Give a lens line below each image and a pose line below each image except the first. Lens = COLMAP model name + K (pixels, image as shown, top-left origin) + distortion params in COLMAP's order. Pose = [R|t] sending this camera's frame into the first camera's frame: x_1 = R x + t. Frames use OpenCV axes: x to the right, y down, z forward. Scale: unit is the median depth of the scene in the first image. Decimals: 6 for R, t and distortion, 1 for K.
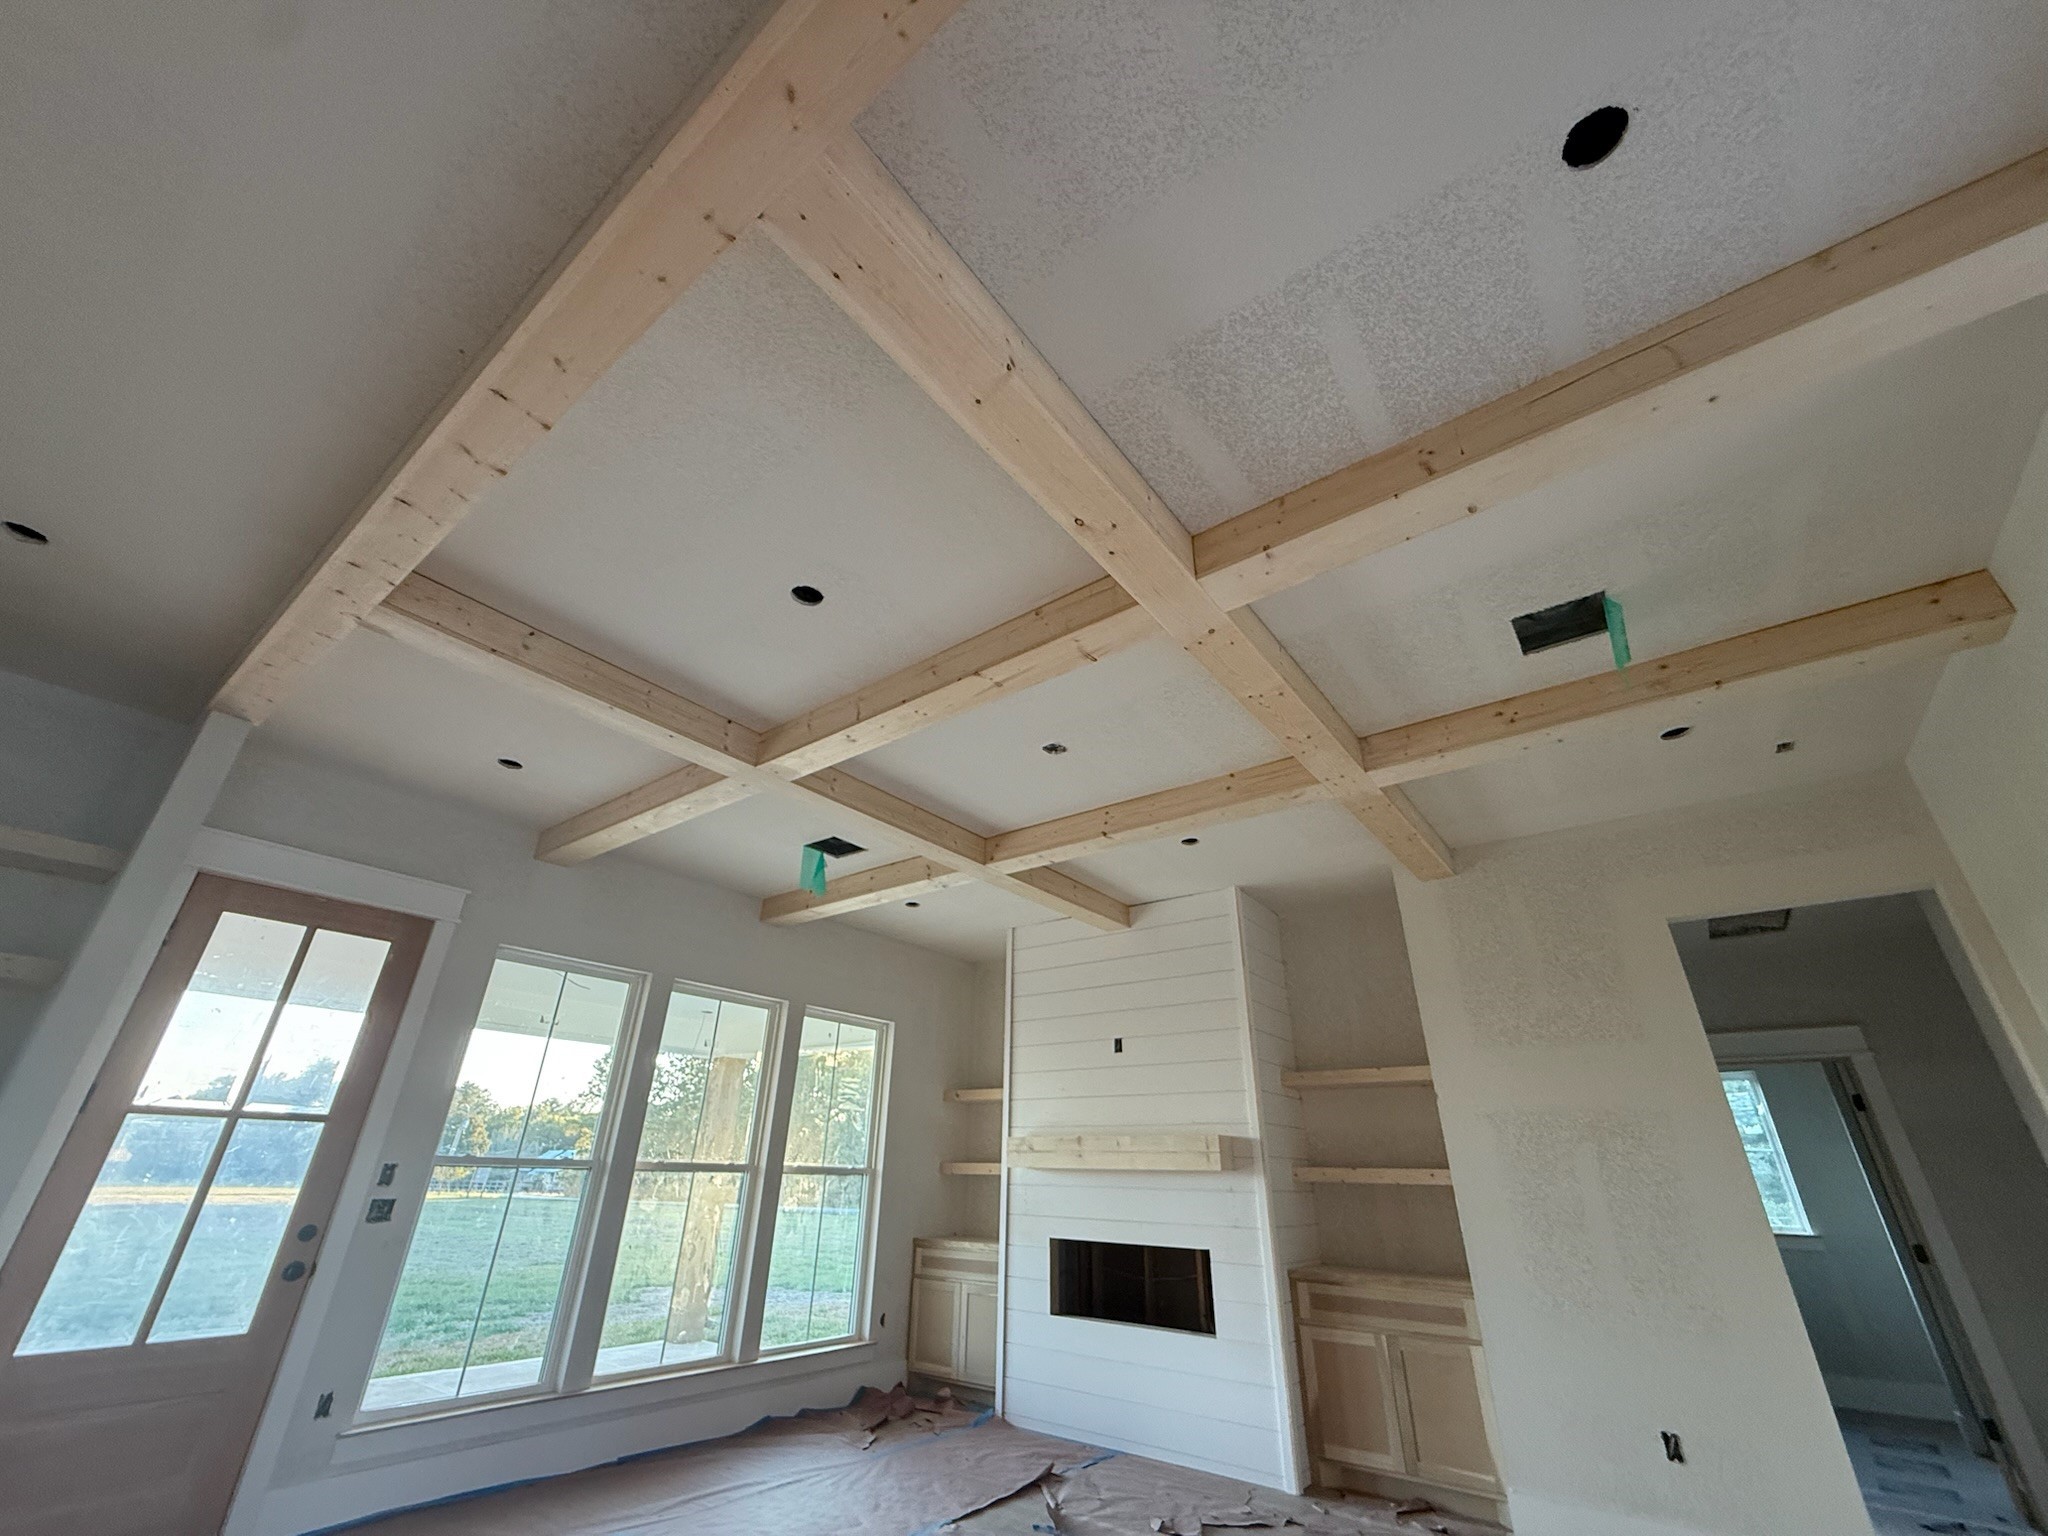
lens RADIAL K [[818.0, 0, 1018.0], [0, 818.0, 766.5], [0, 0, 1]] dist [0.001859, -0.000079]
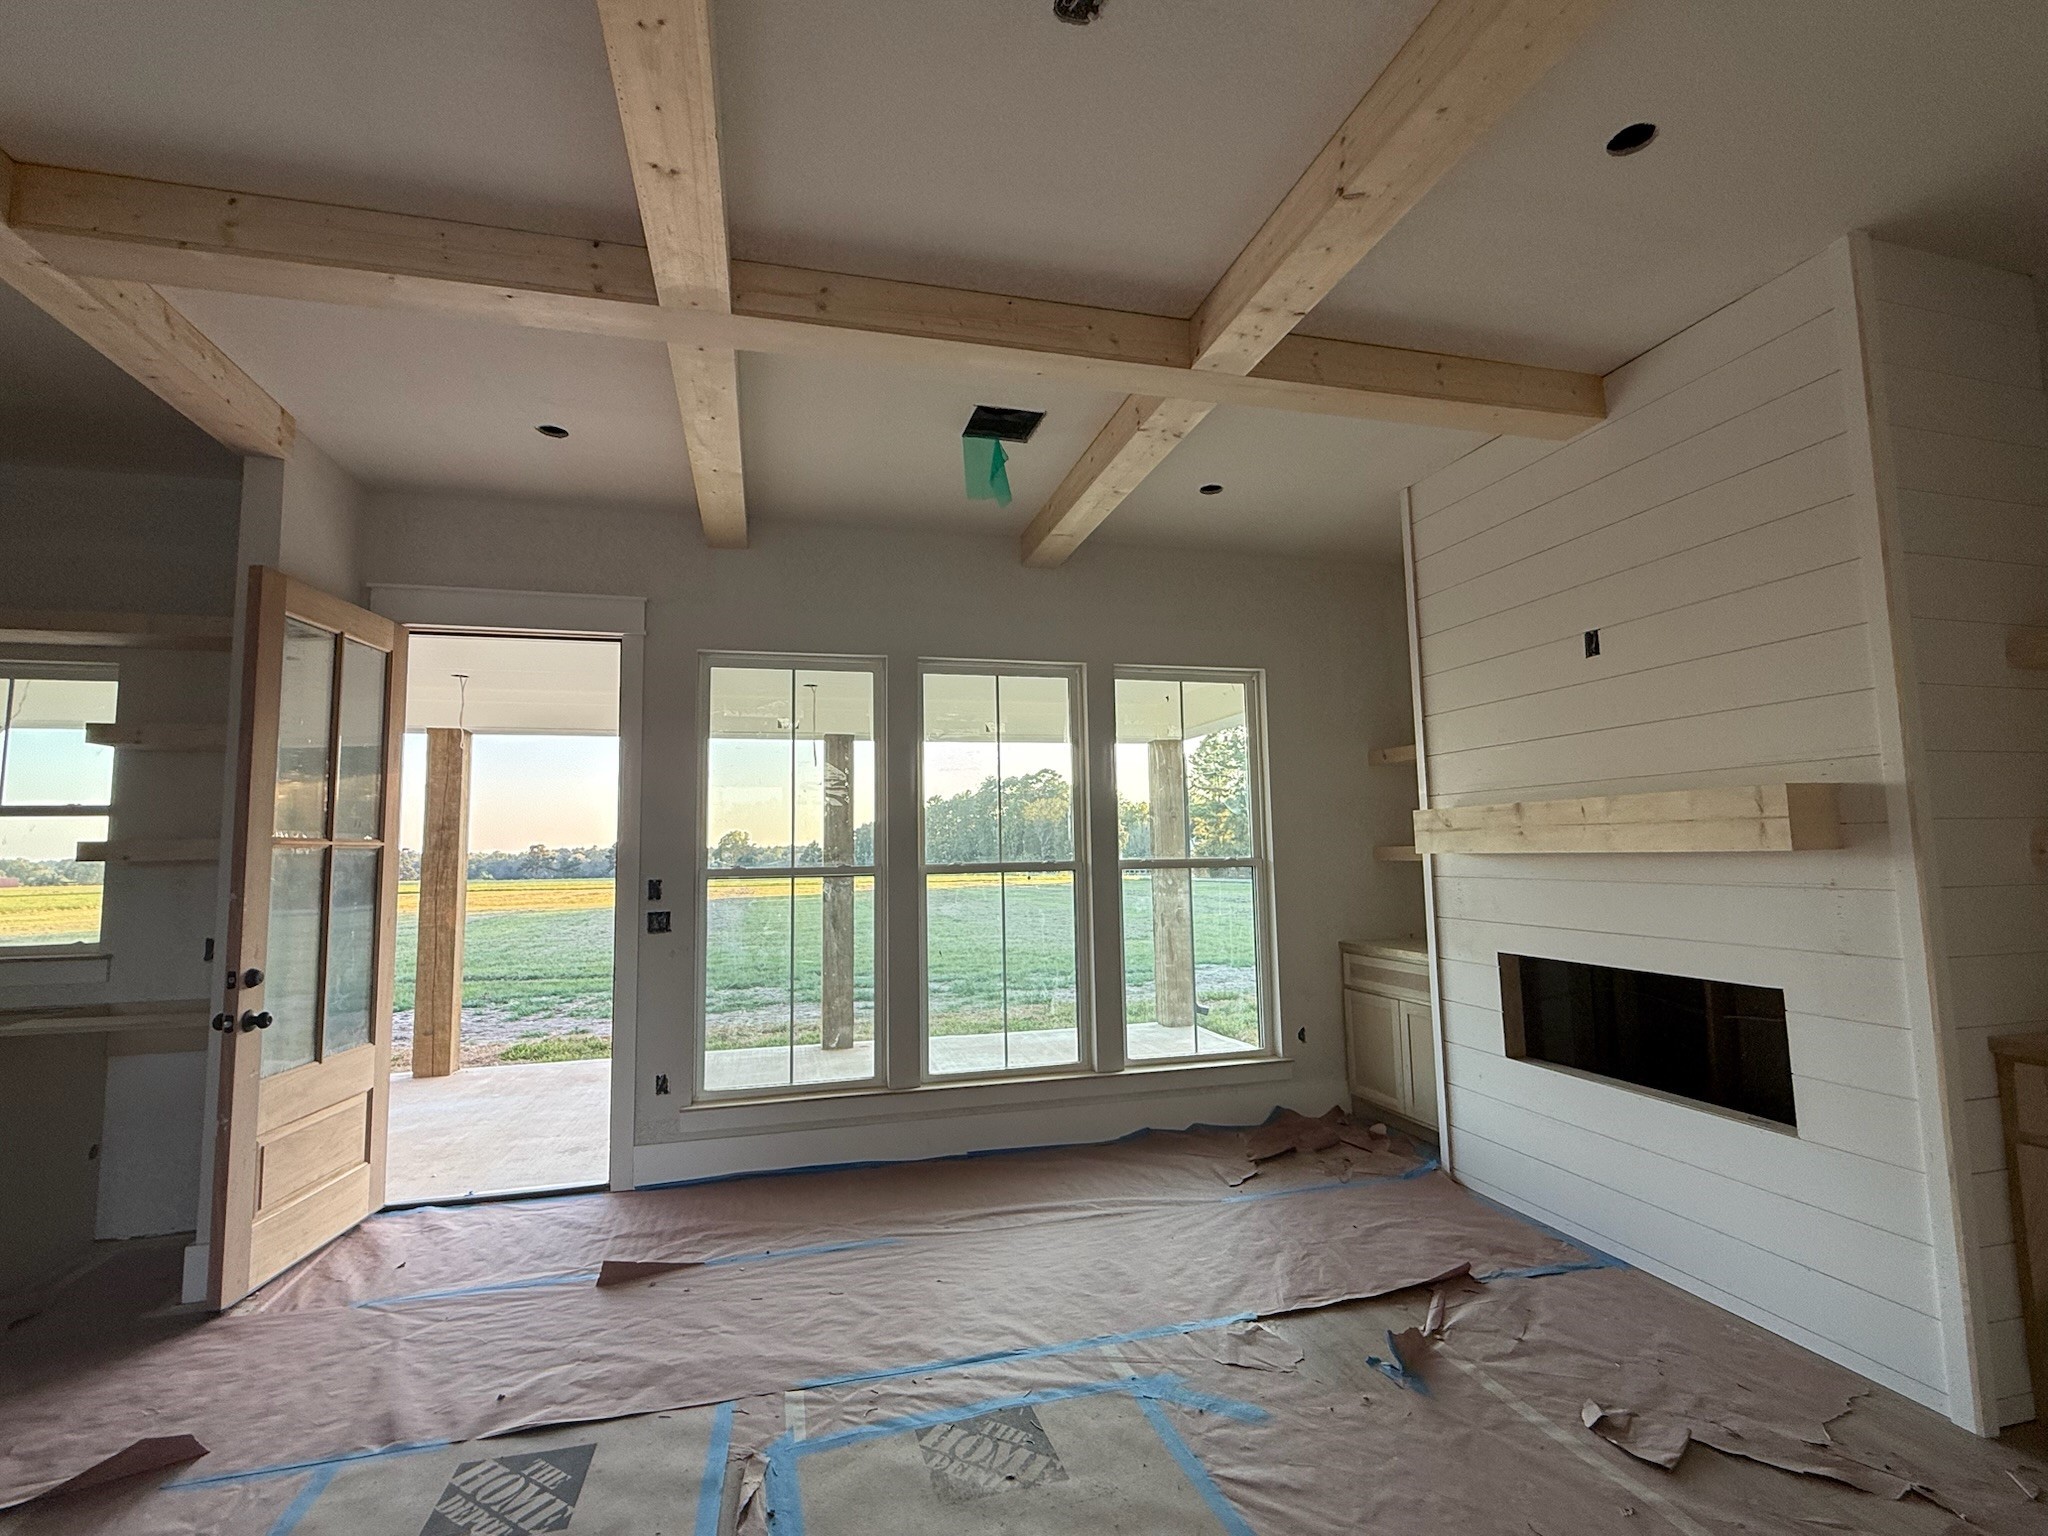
lens RADIAL K [[941.2, 0, 1025.4], [0, 941.2, 763.1], [0, 0, 1]] dist [-0.000291, -0.000284]
pose [[0.794717, -0.092912, -0.599827, 0.206635], [0.302261, 0.917550, 0.258343, 0.153065], [0.526368, -0.386614, 0.757276, 0.332565]]
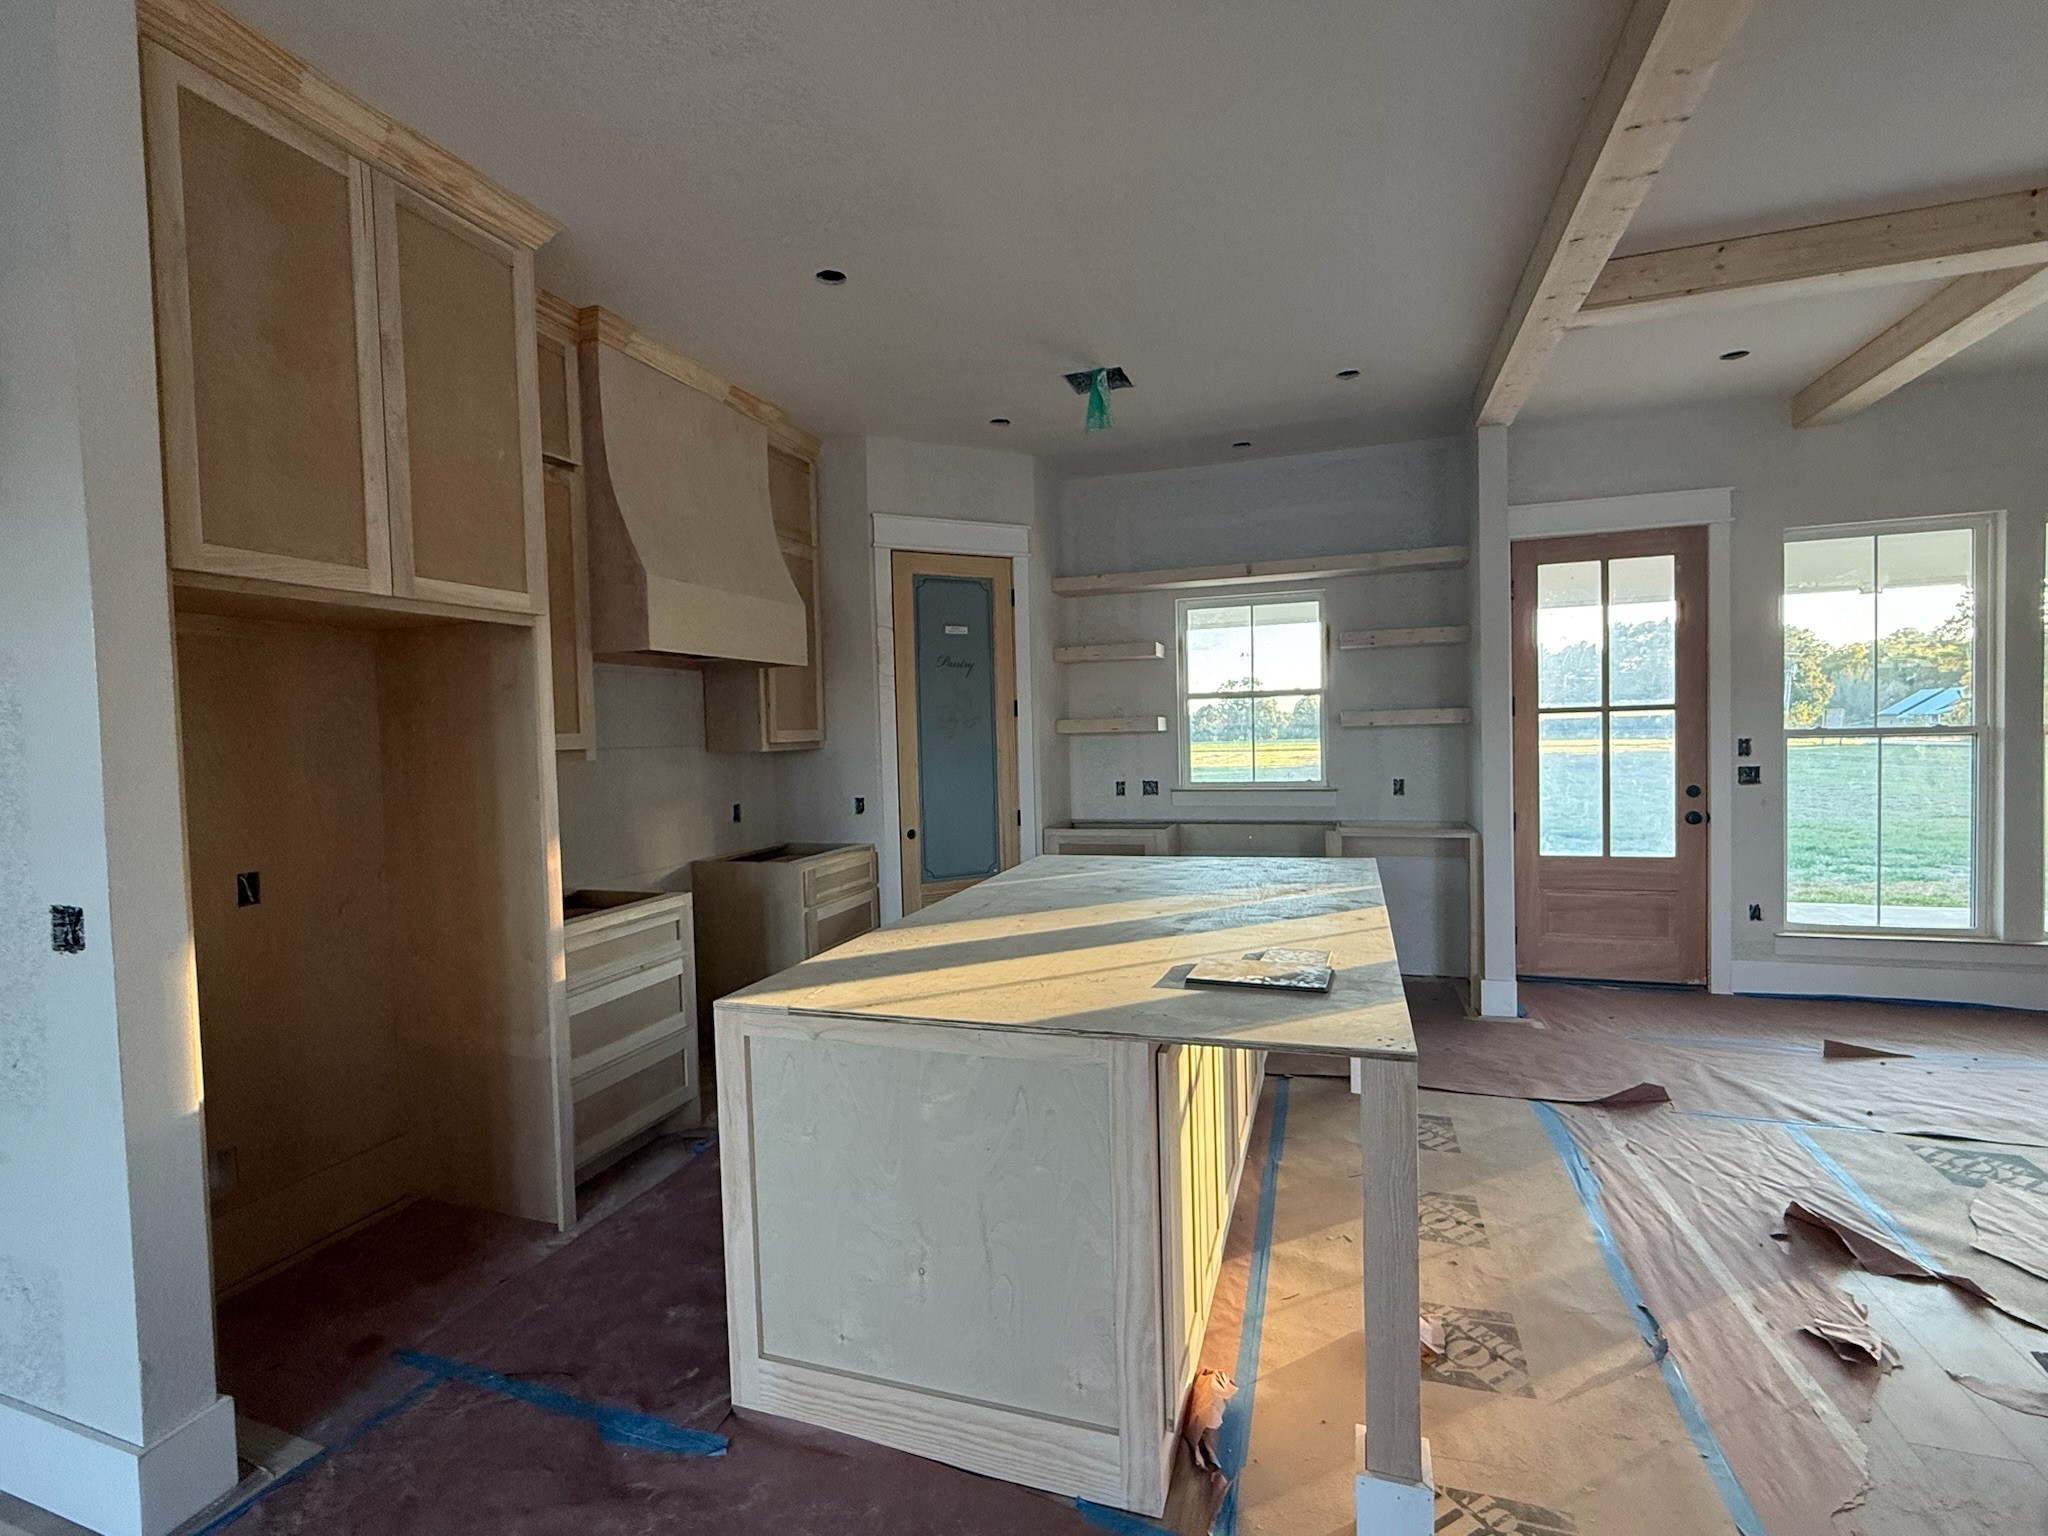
lens RADIAL K [[941.8, 0, 1015.9], [0, 941.8, 765.0], [0, 0, 1]] dist [-0.002147, -0.000575]
pose [[0.319429, 0.004633, -0.947599, 0.101877], [0.455183, 0.876317, 0.157723, -0.105717], [0.831128, -0.481712, 0.277812, -0.152867]]
